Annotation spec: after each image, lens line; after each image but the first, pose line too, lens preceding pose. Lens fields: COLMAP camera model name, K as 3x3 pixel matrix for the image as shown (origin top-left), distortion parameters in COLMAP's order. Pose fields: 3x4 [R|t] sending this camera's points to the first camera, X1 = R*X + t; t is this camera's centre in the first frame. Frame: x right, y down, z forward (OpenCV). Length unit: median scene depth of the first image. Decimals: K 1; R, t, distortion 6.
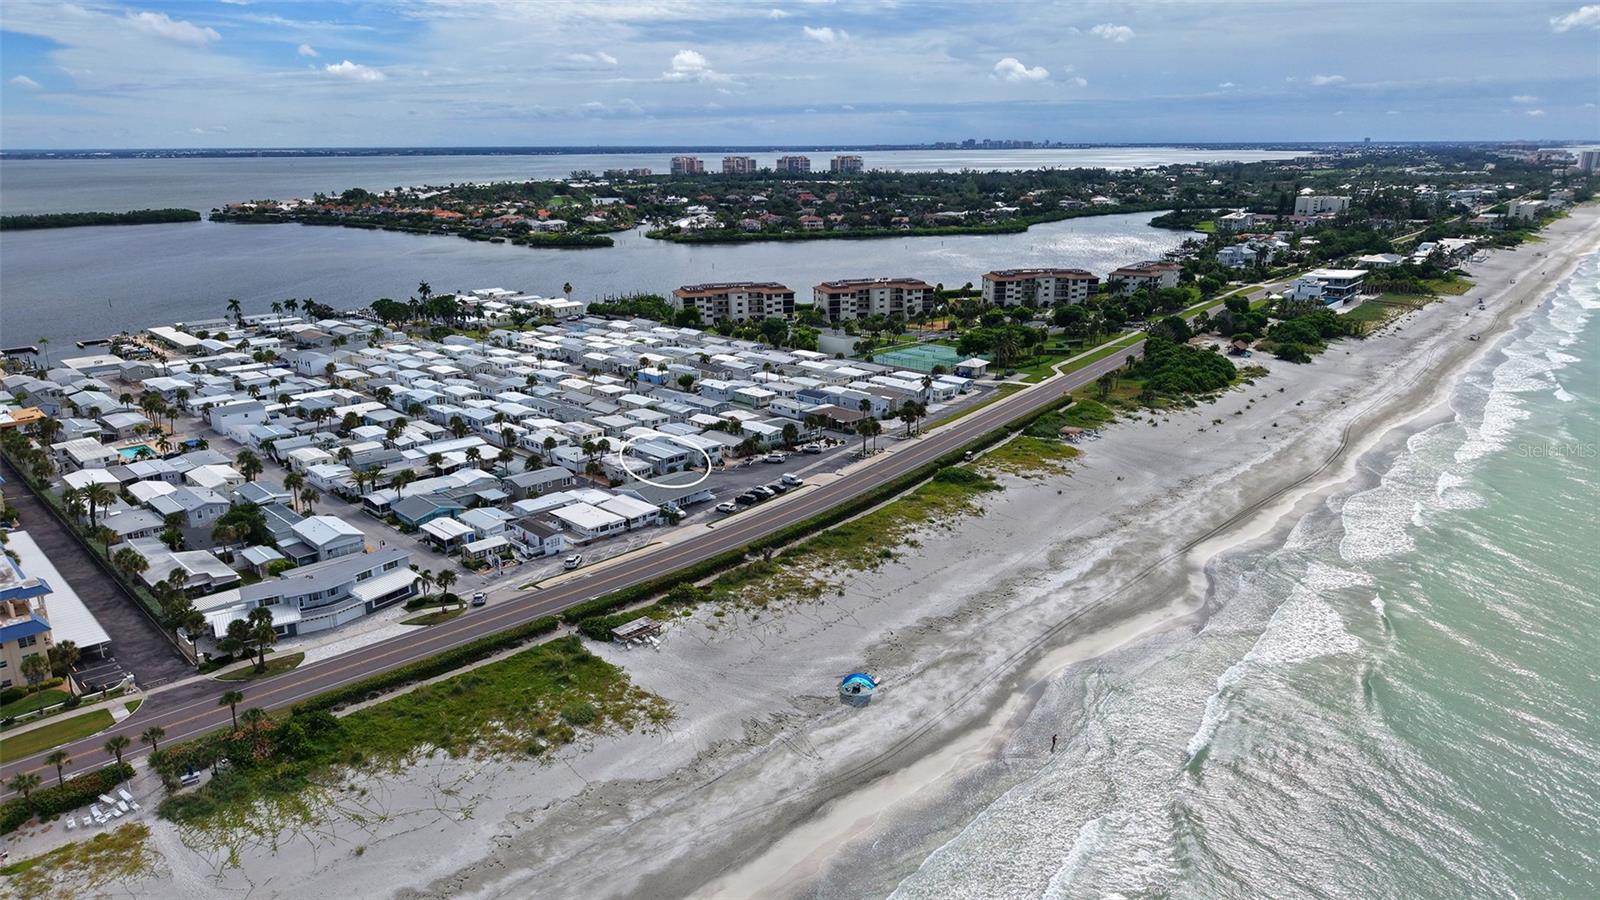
lens RADIAL K [[1059.3, 0, 800.0], [0, 1059.3, 450.0], [0, 0, 1]] dist [0.111945, -0.001321]
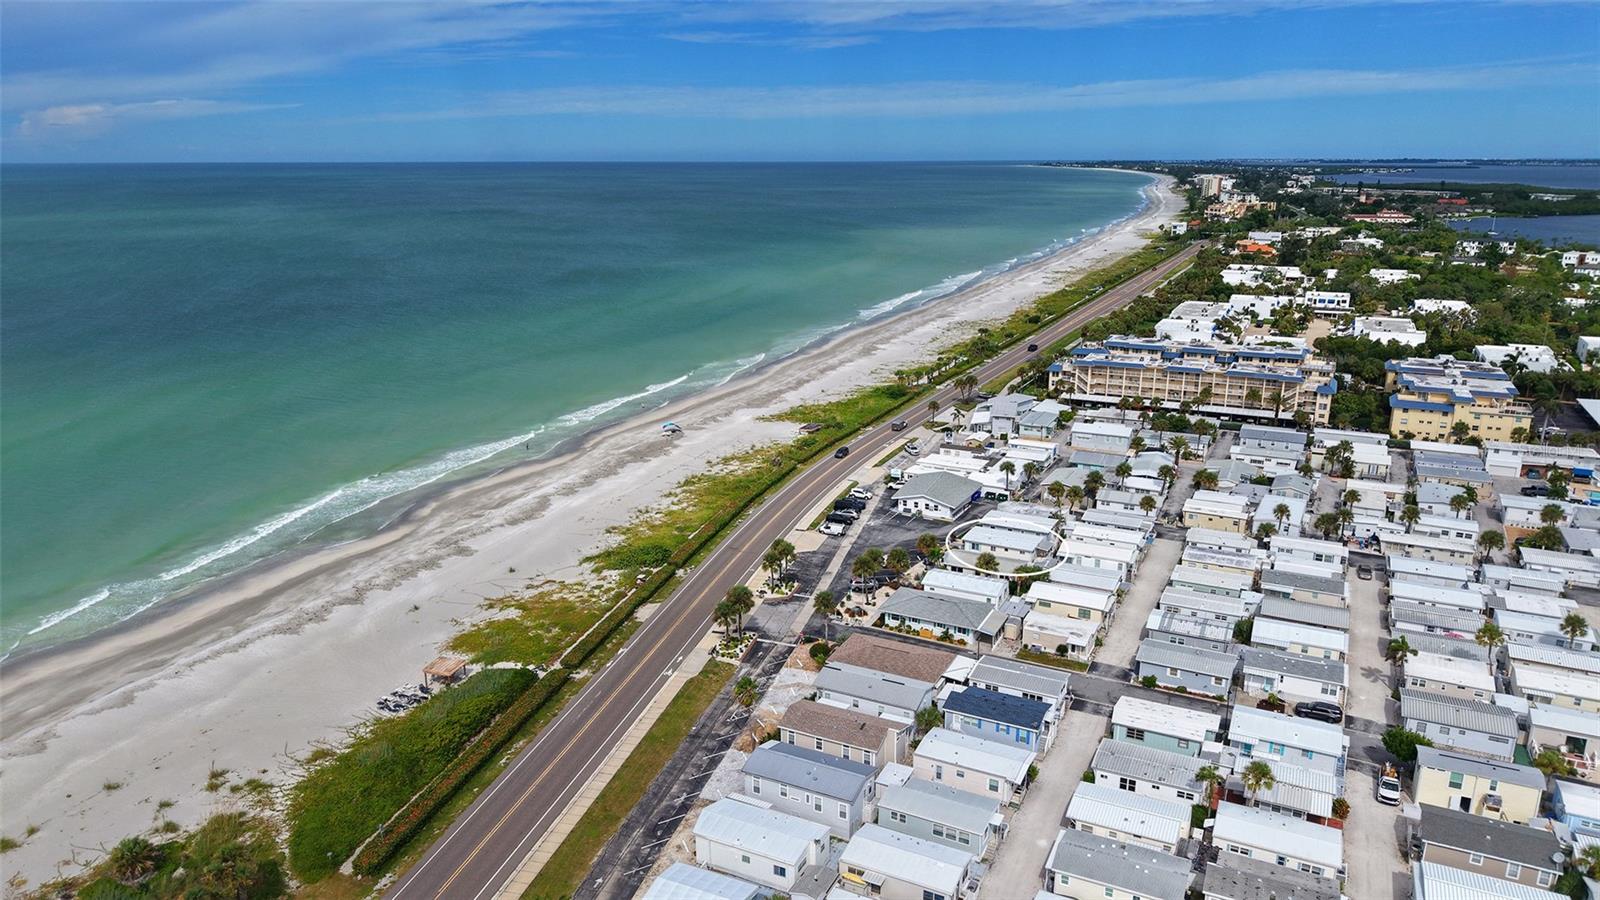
lens RADIAL K [[1077.1, 0, 798.6], [0, 1077.1, 419.8], [0, 0, 1]] dist [0.026927, -0.027303]
pose [[-0.942526, 0.089980, -0.321788, 0.163387], [-0.081301, 0.872354, 0.482067, -0.261613], [0.324090, 0.480522, -0.814901, 0.938788]]
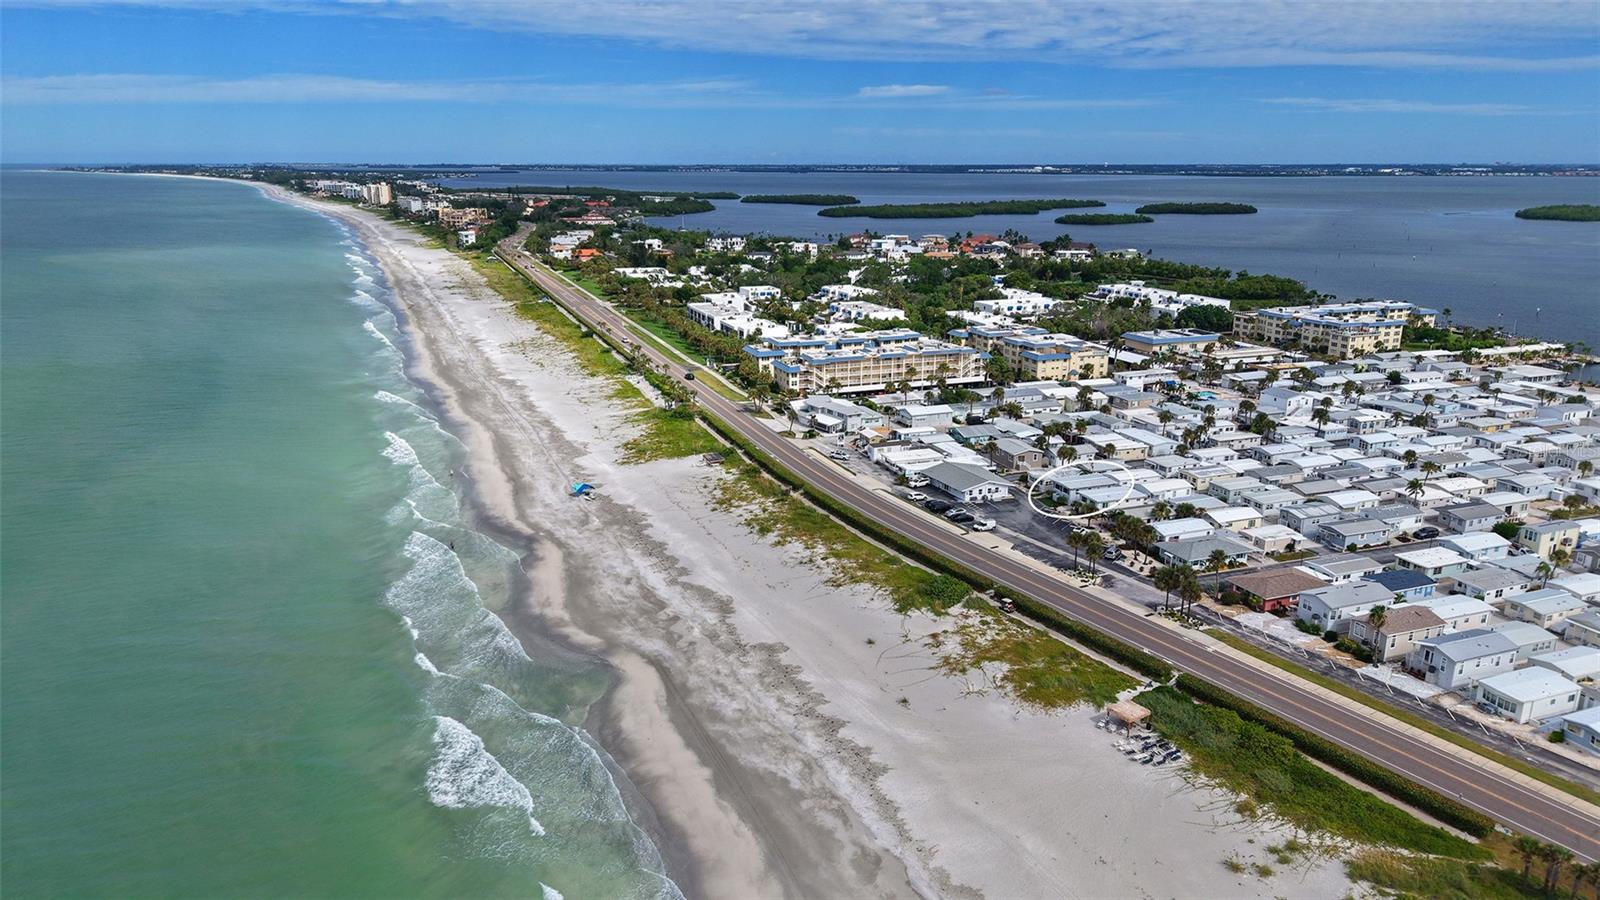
lens RADIAL K [[1077.1, 0, 798.6], [0, 1077.1, 419.8], [0, 0, 1]] dist [0.026927, -0.027303]
pose [[-0.393886, 0.221750, -0.892009, 0.499809], [-0.252100, 0.907184, 0.336842, -0.189119], [0.883911, 0.357553, -0.301424, 0.630454]]
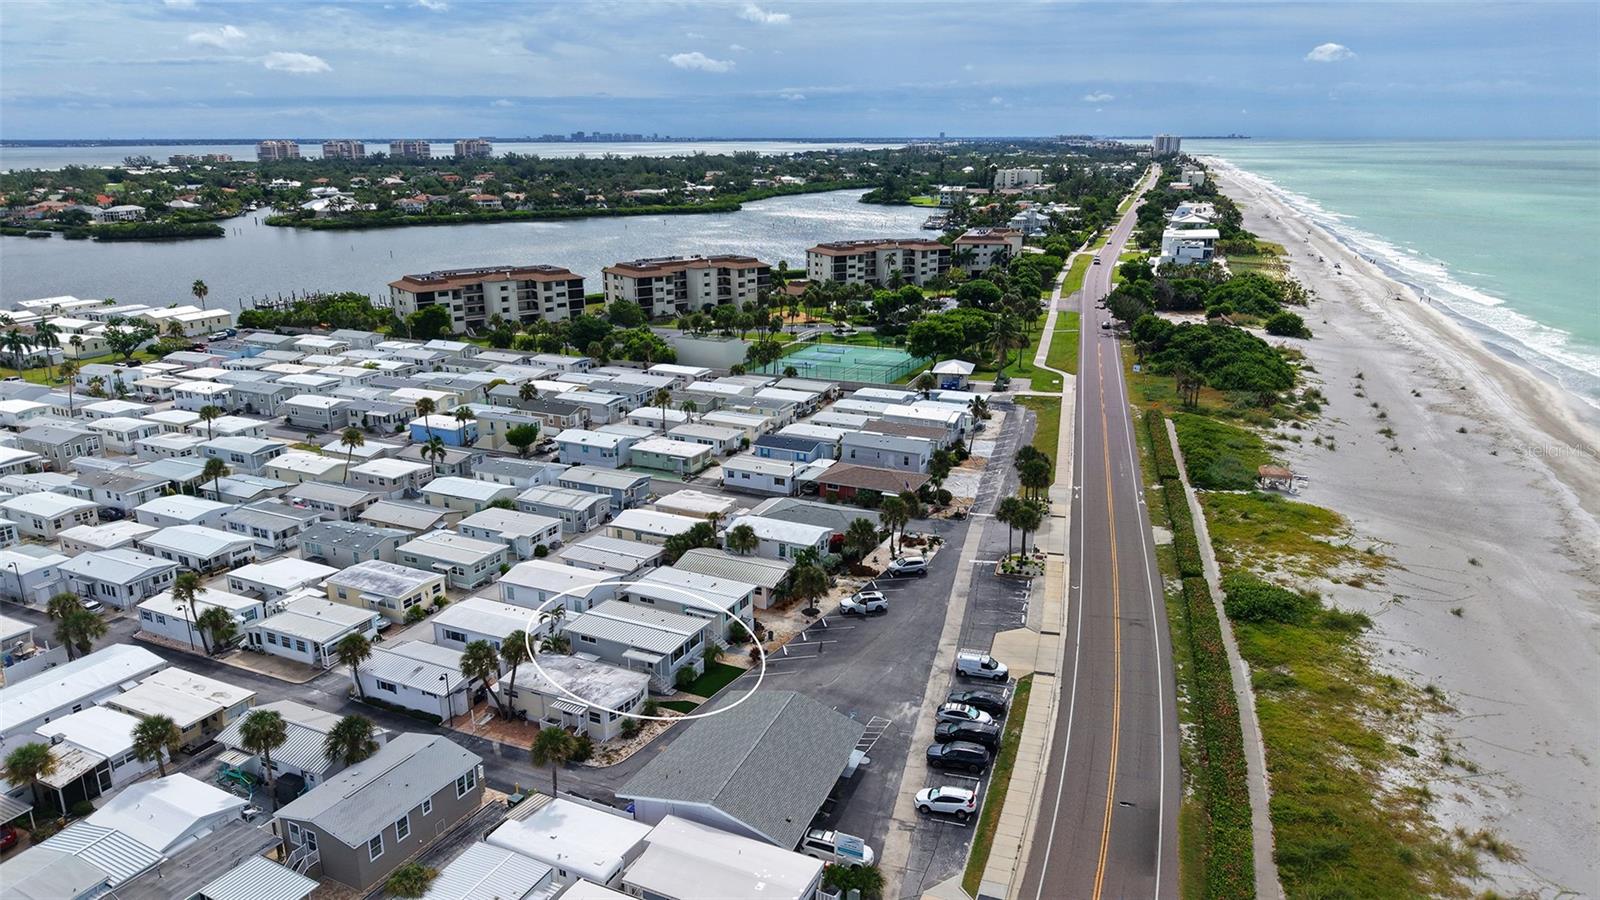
lens RADIAL K [[1077.1, 0, 798.6], [0, 1077.1, 419.8], [0, 0, 1]] dist [0.026927, -0.027303]
pose [[0.938707, -0.085217, 0.334018, -0.125249], [0.093334, 0.995600, -0.008296, -0.044042], [-0.331841, 0.038963, 0.942530, 0.340211]]
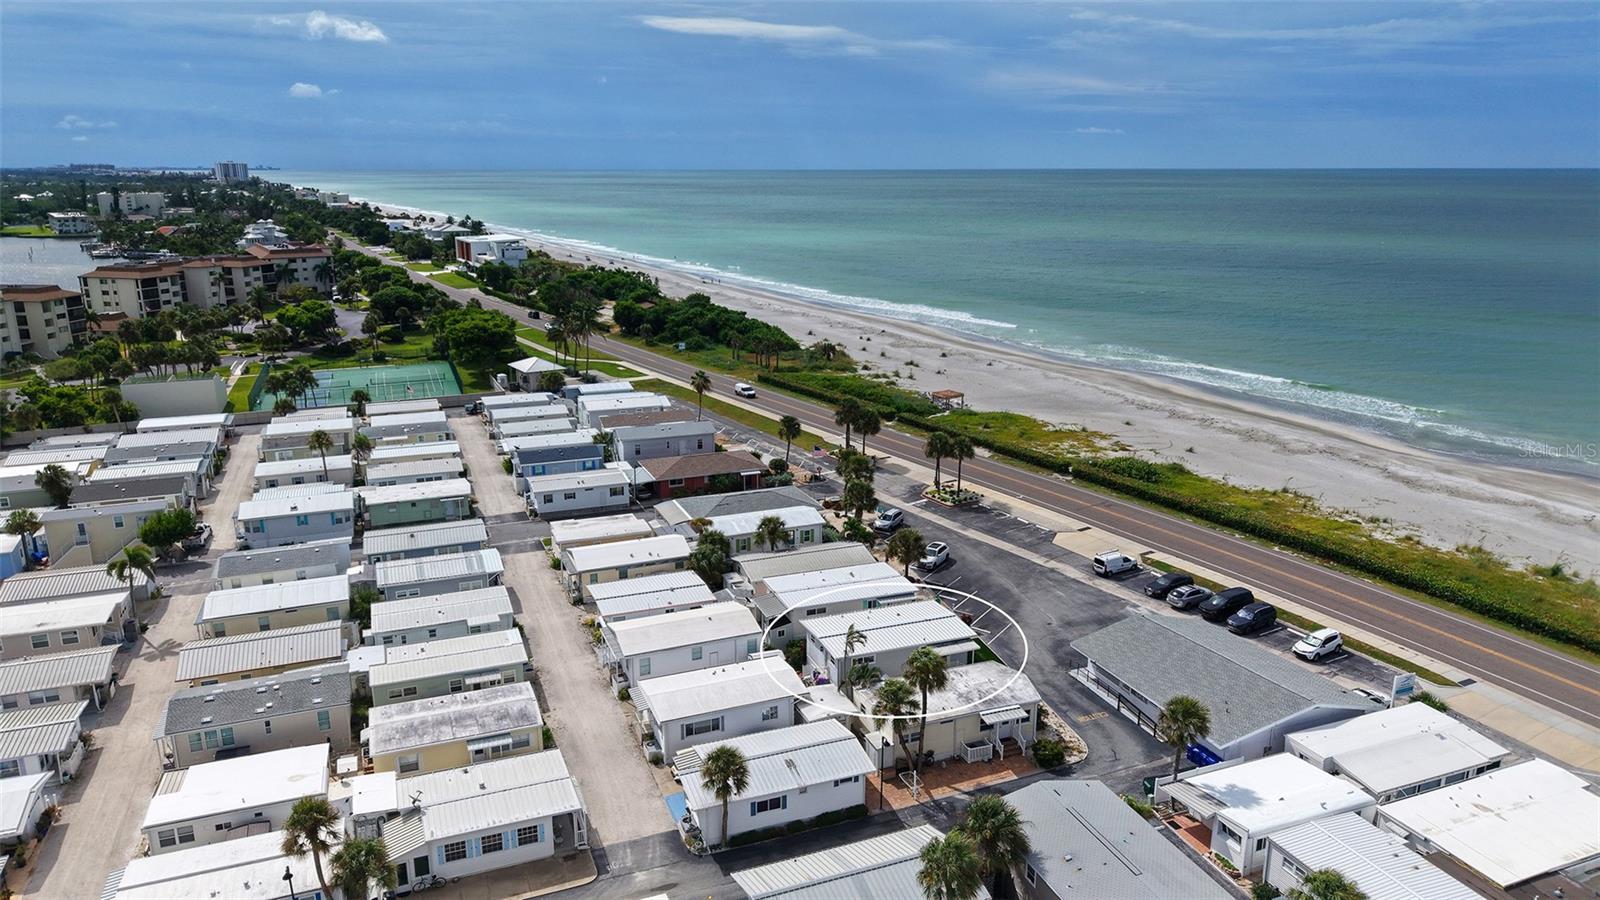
lens RADIAL K [[1077.1, 0, 798.6], [0, 1077.1, 419.8], [0, 0, 1]] dist [0.026927, -0.027303]
pose [[0.381110, -0.205819, 0.901329, -0.271867], [0.252884, 0.960933, 0.112503, -0.069116], [-0.889272, 0.185055, 0.418270, 0.519821]]
